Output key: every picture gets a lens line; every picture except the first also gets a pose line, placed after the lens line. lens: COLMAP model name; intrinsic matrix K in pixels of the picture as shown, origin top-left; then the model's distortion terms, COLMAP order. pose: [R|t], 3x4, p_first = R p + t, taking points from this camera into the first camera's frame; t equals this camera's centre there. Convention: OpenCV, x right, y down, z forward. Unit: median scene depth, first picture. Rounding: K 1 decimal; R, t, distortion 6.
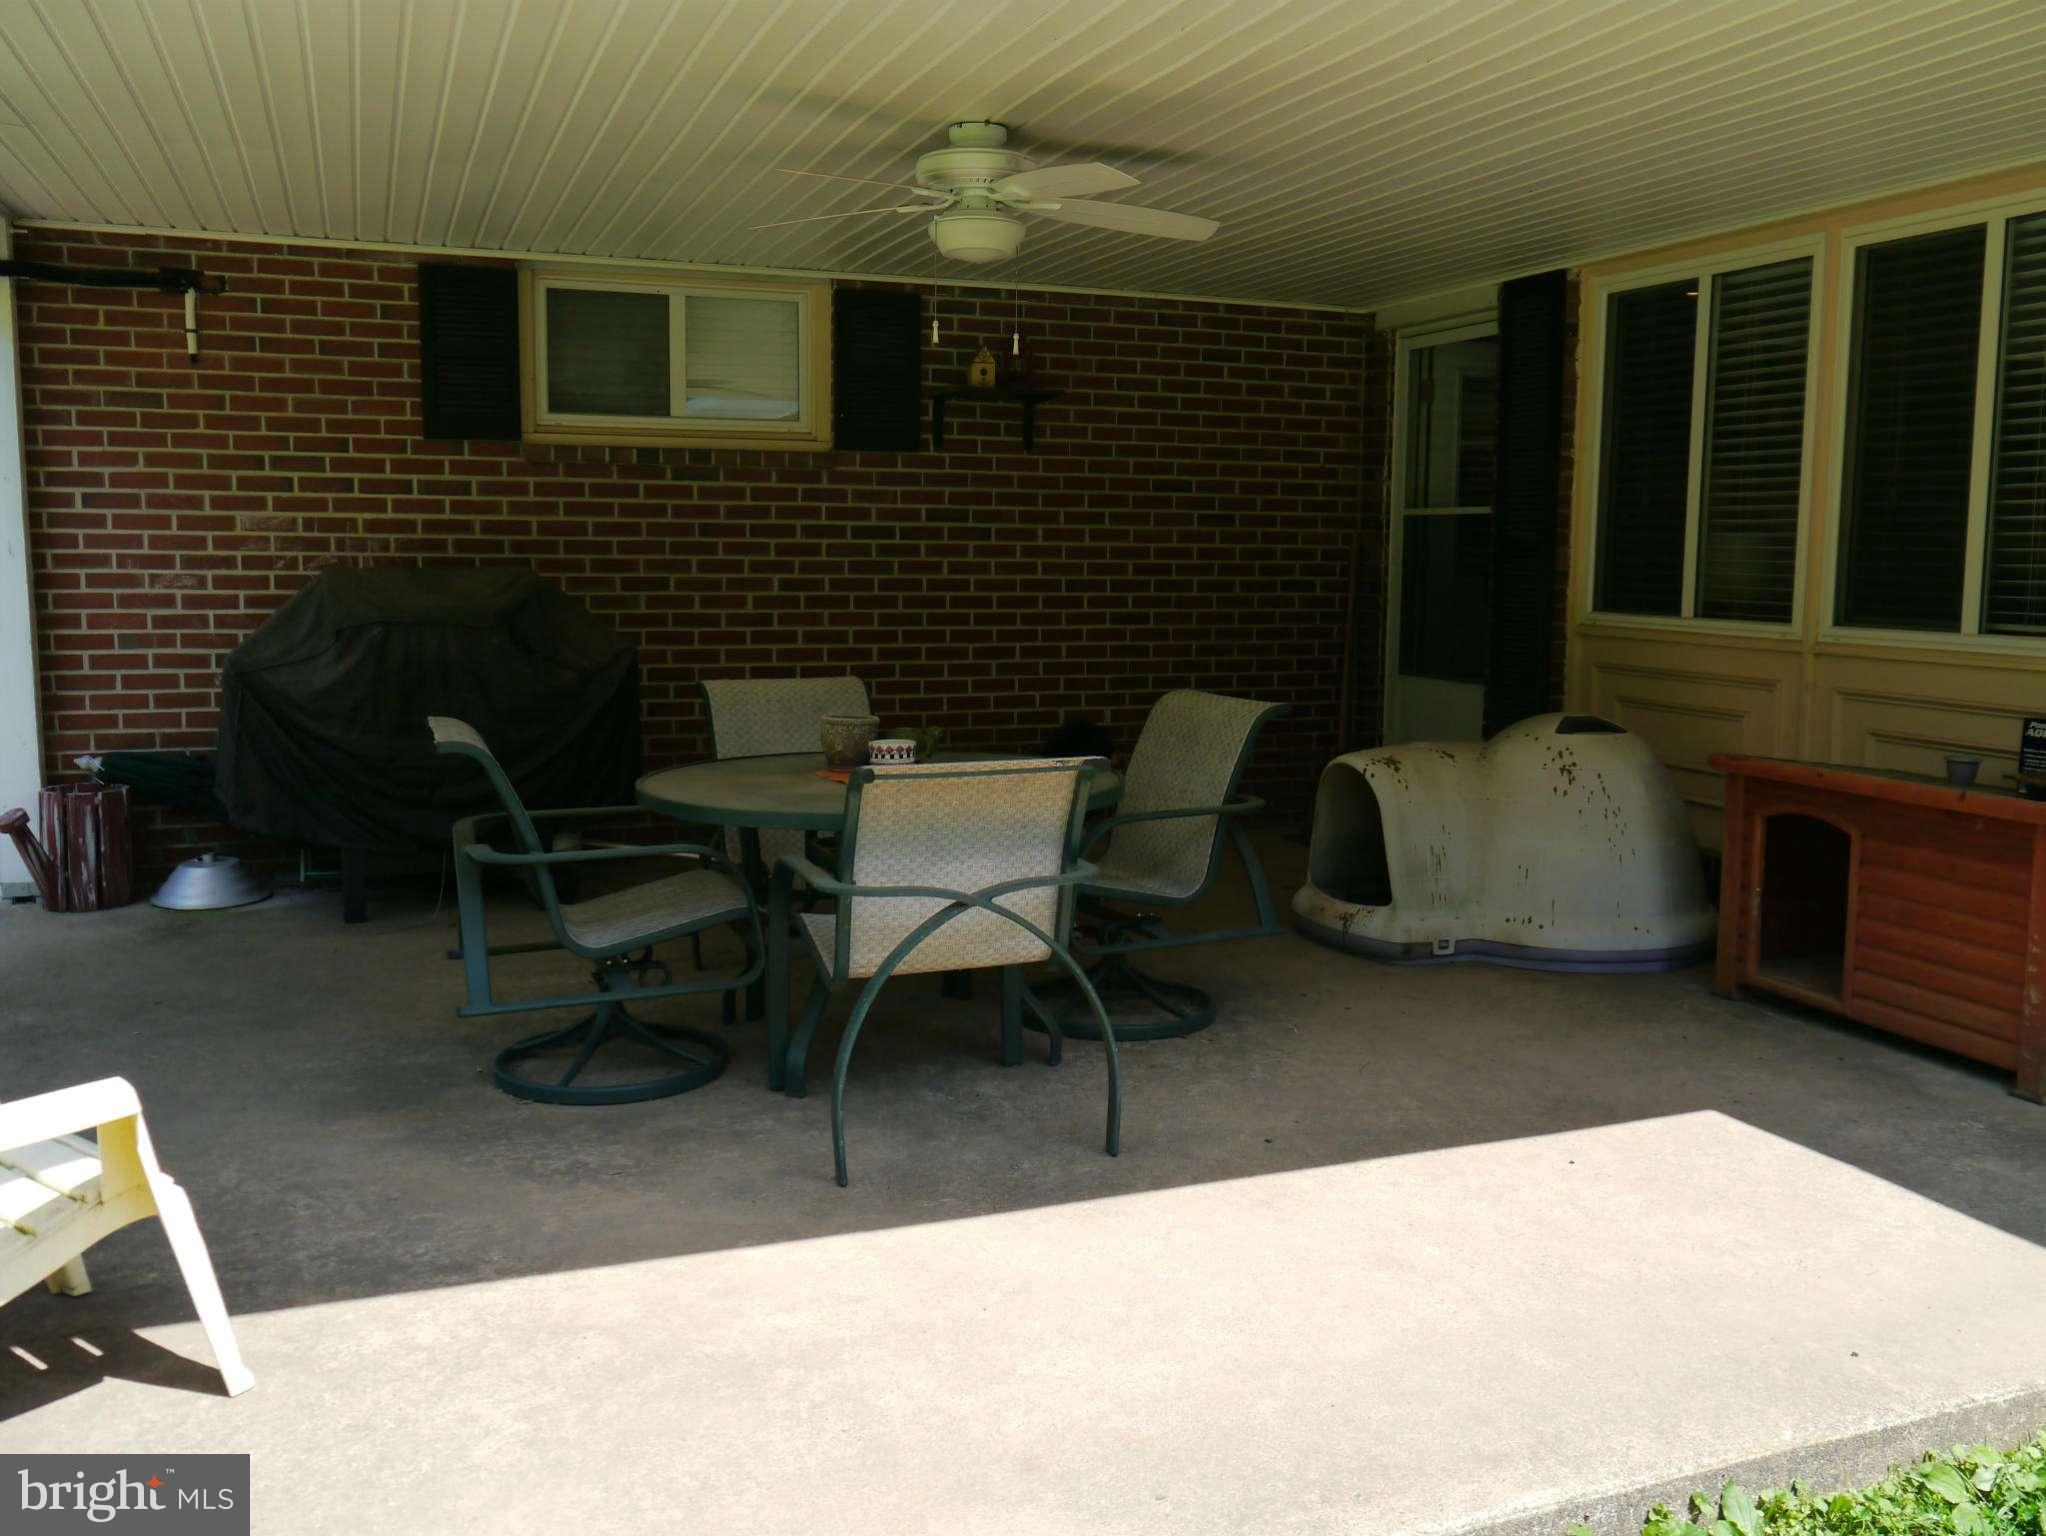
lens RADIAL K [[1757.2, 0, 1023.0], [0, 1757.2, 768.0], [0, 0, 1]] dist [-0.046096, 0.001106]
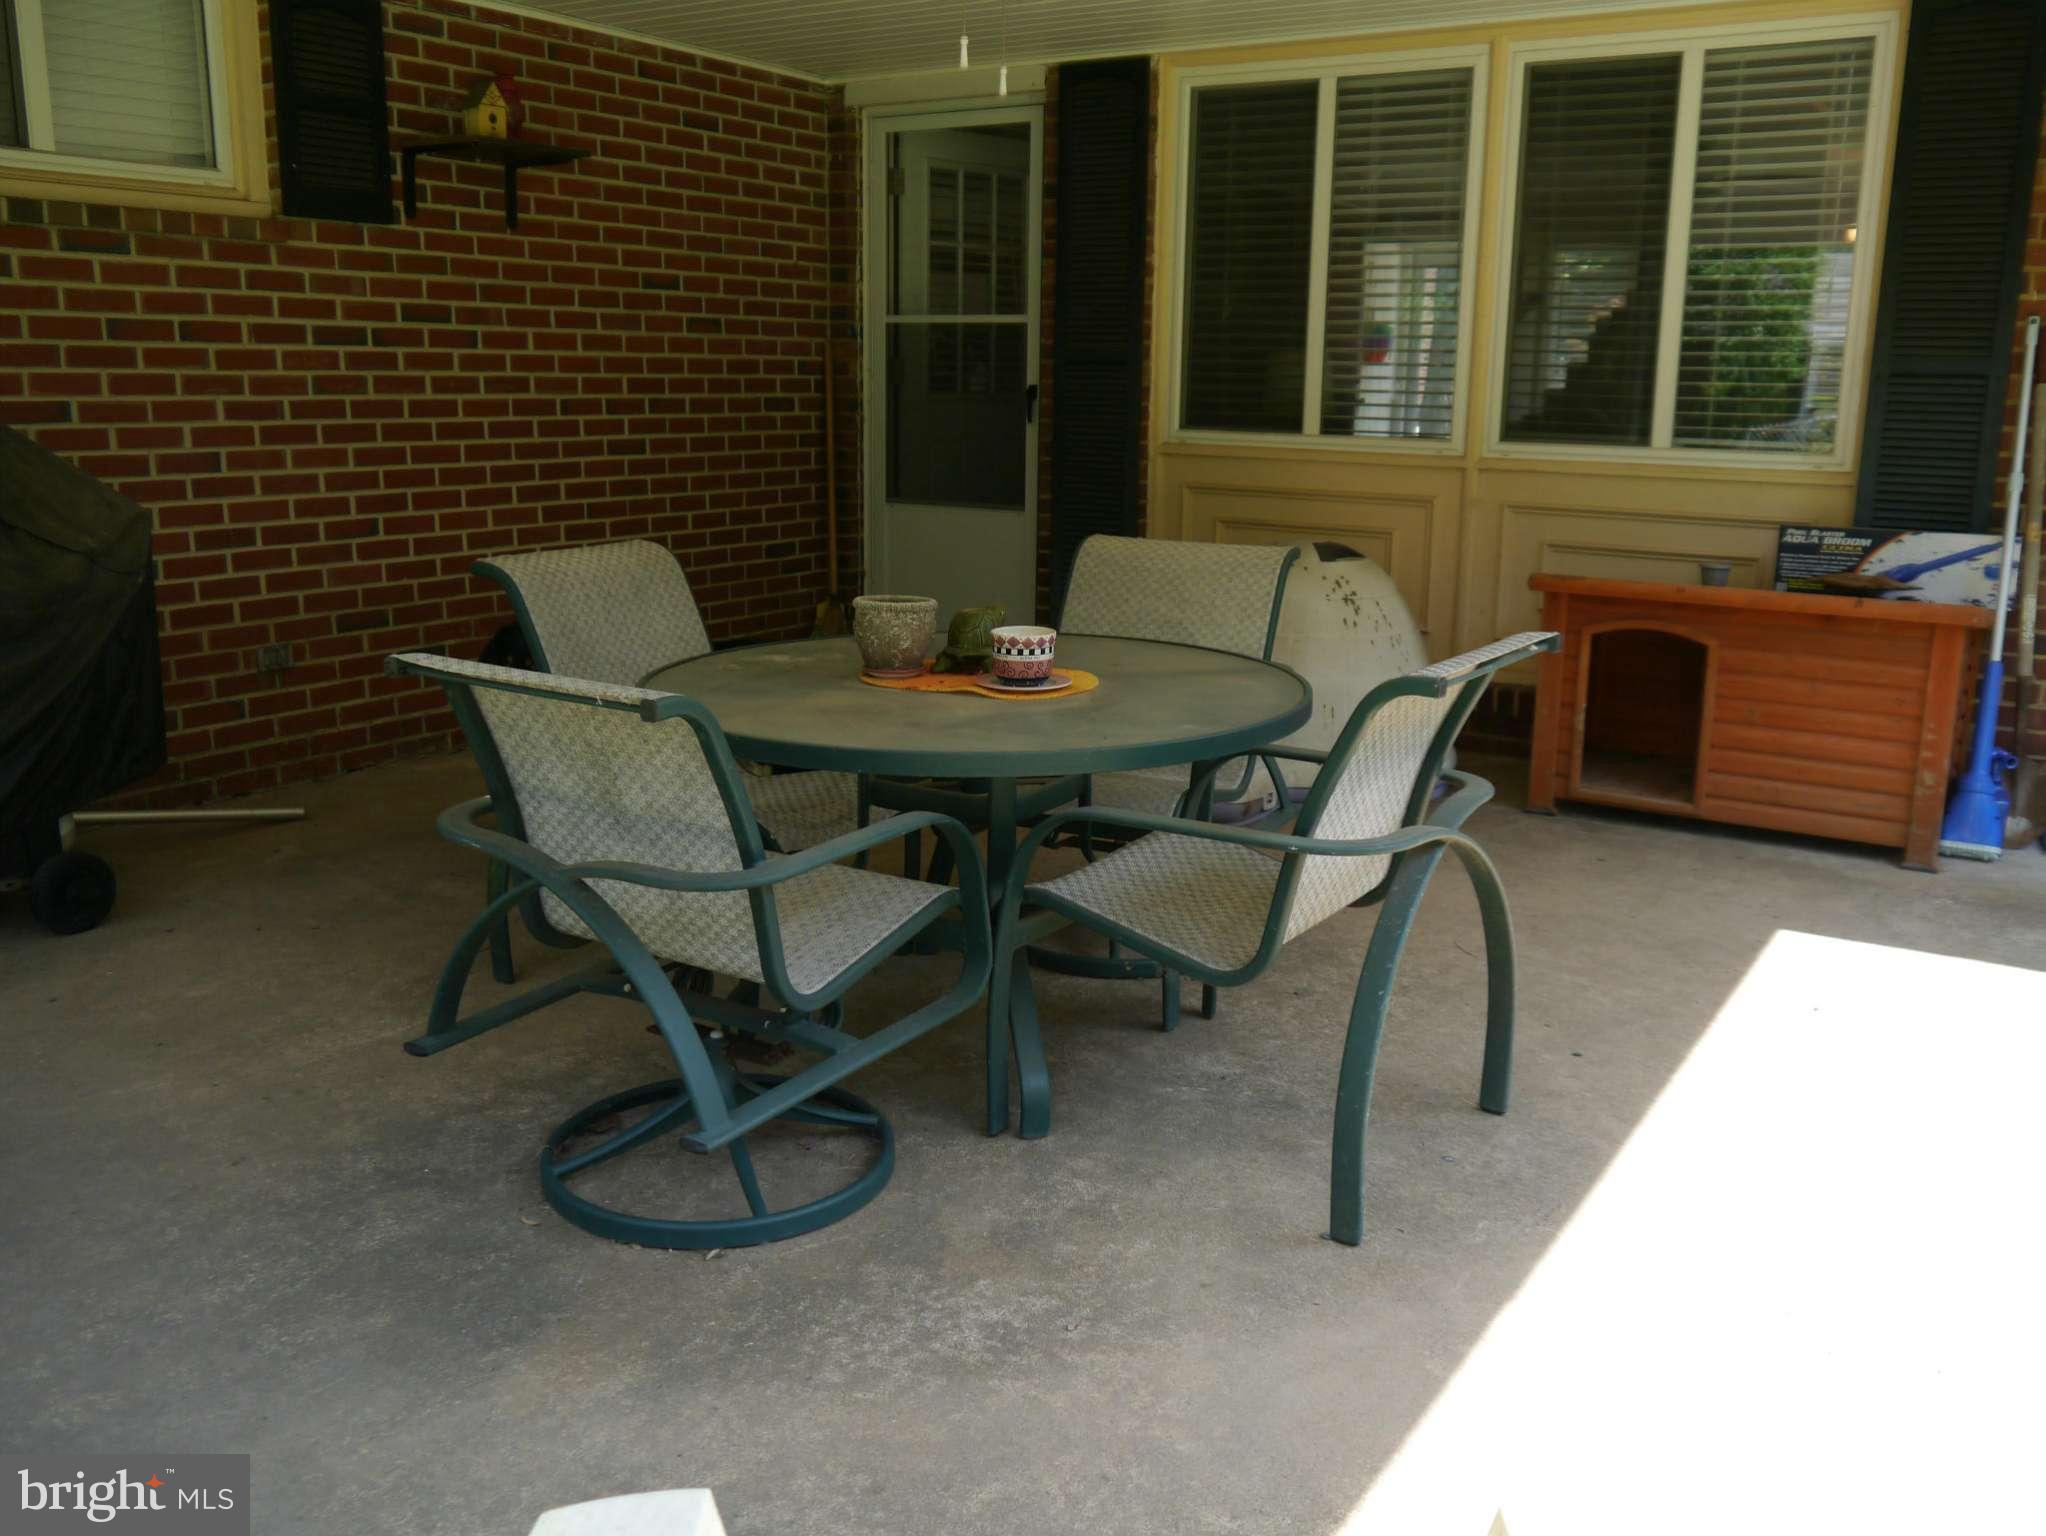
lens RADIAL K [[1766.5, 0, 1030.0], [0, 1766.5, 772.2], [0, 0, 1]] dist [-0.048828, 0.026413]
pose [[0.803170, -0.127732, 0.581896, -0.308221], [0.065173, 0.989721, 0.127298, -0.030544], [-0.592174, -0.064318, 0.803239, 0.249512]]
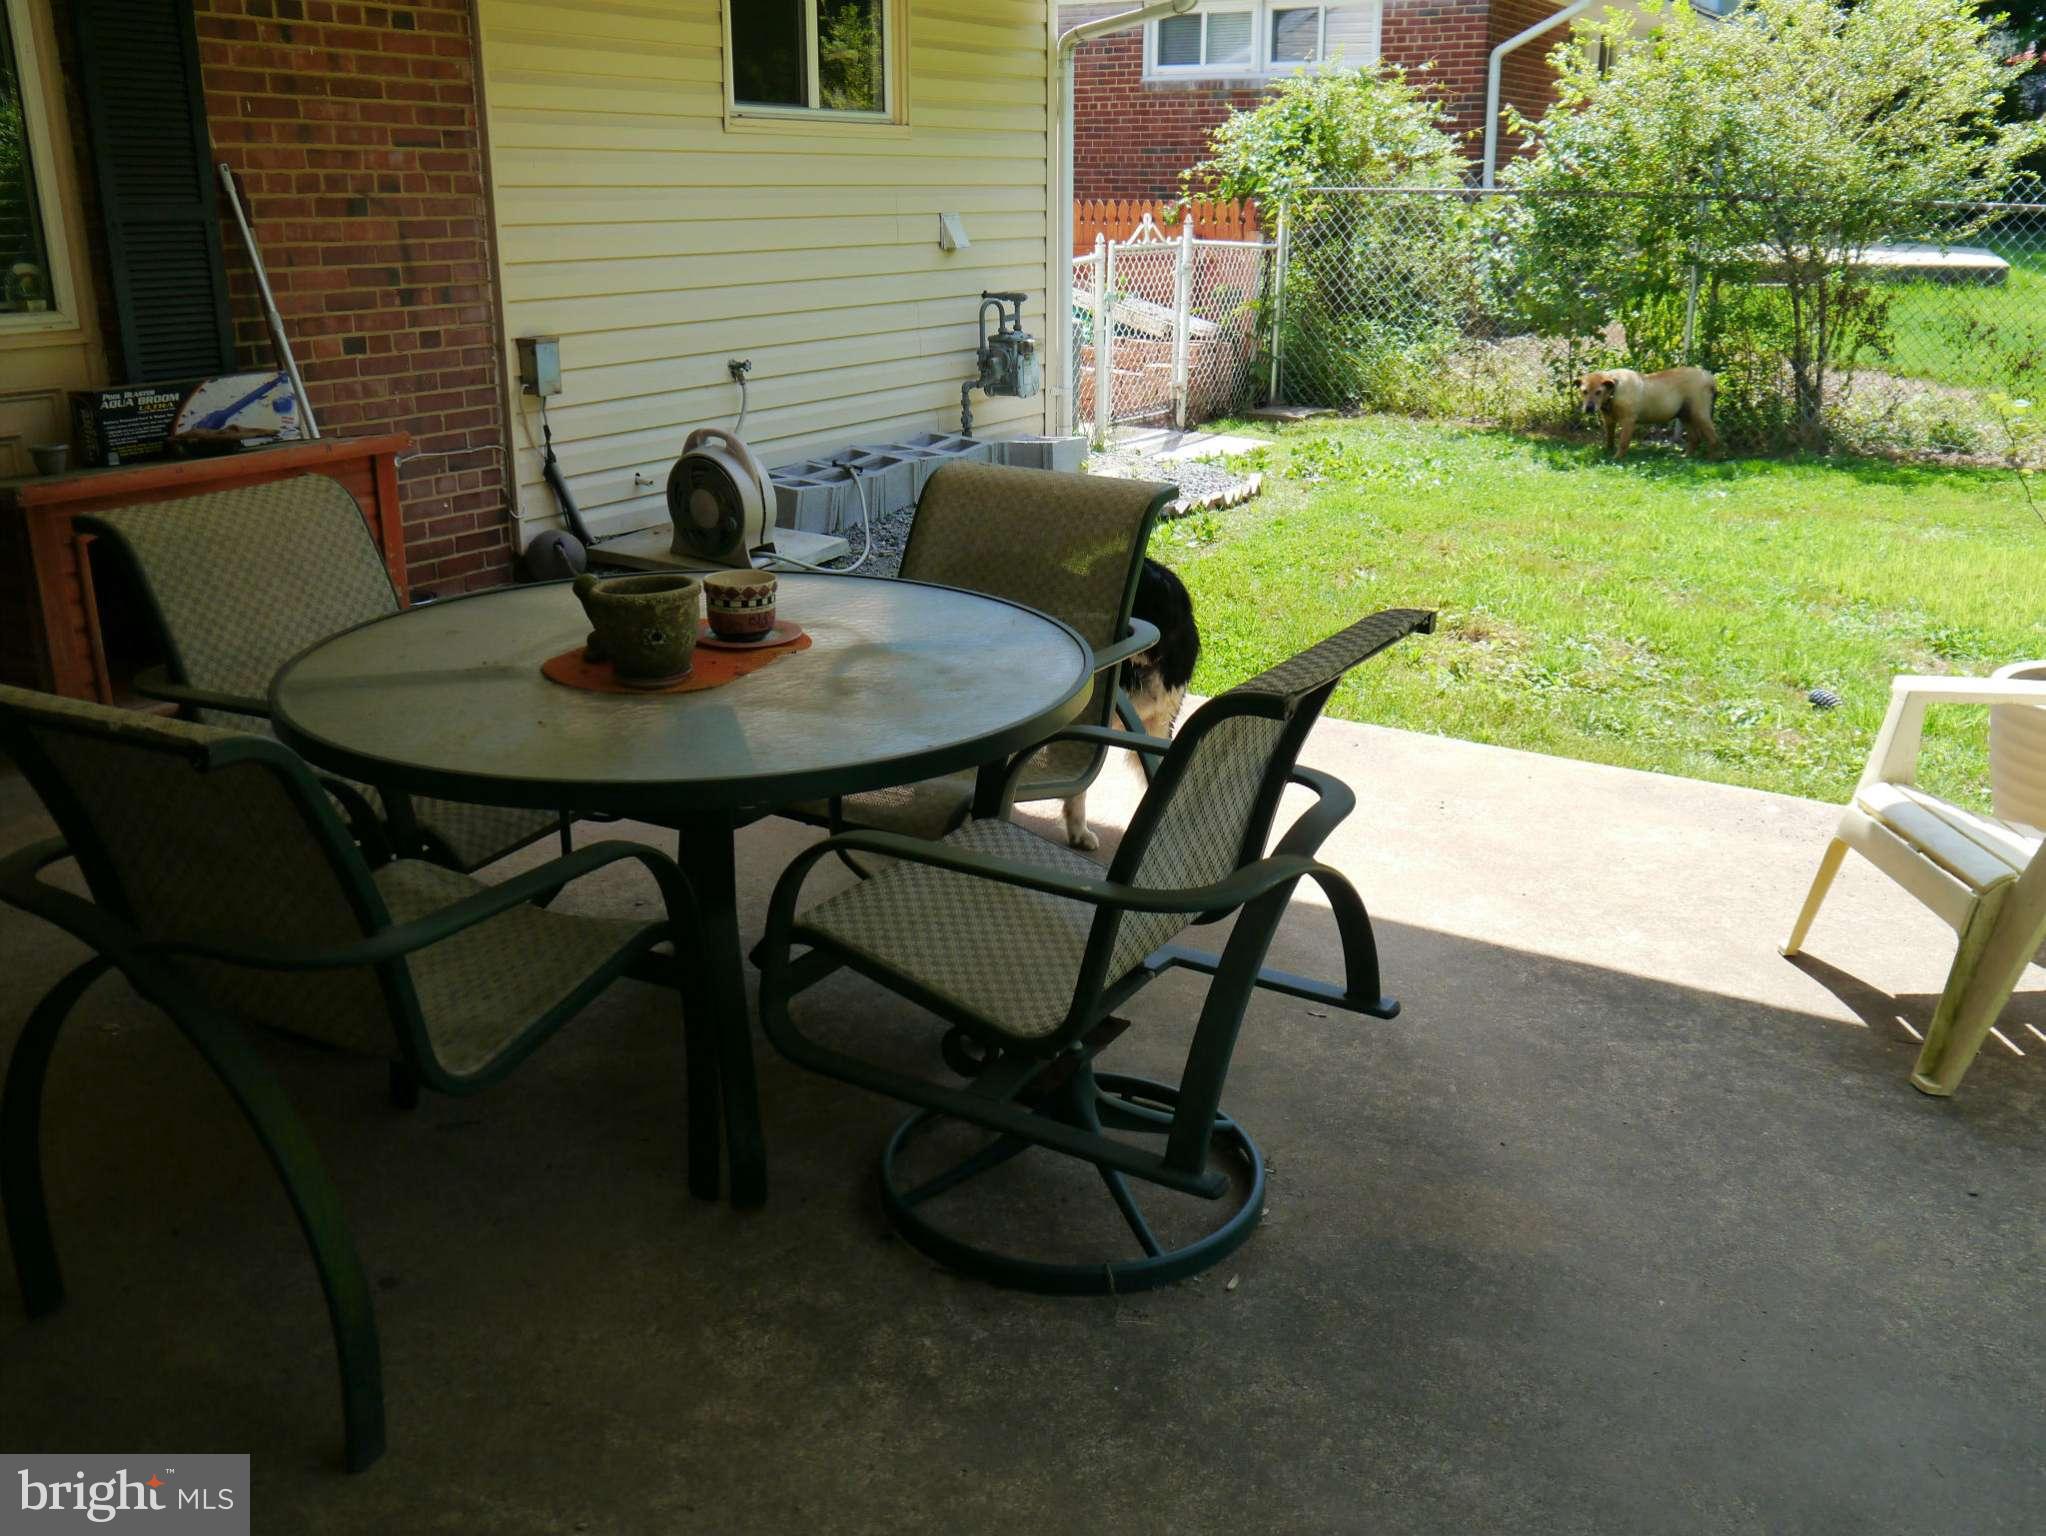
lens RADIAL K [[1766.5, 0, 1030.0], [0, 1766.5, 772.2], [0, 0, 1]] dist [-0.048828, 0.026413]
pose [[-0.617885, -0.257460, 0.742922, -0.387011], [0.086910, 0.916716, 0.389972, -0.116751], [-0.781450, 0.305525, -0.544049, 0.787326]]
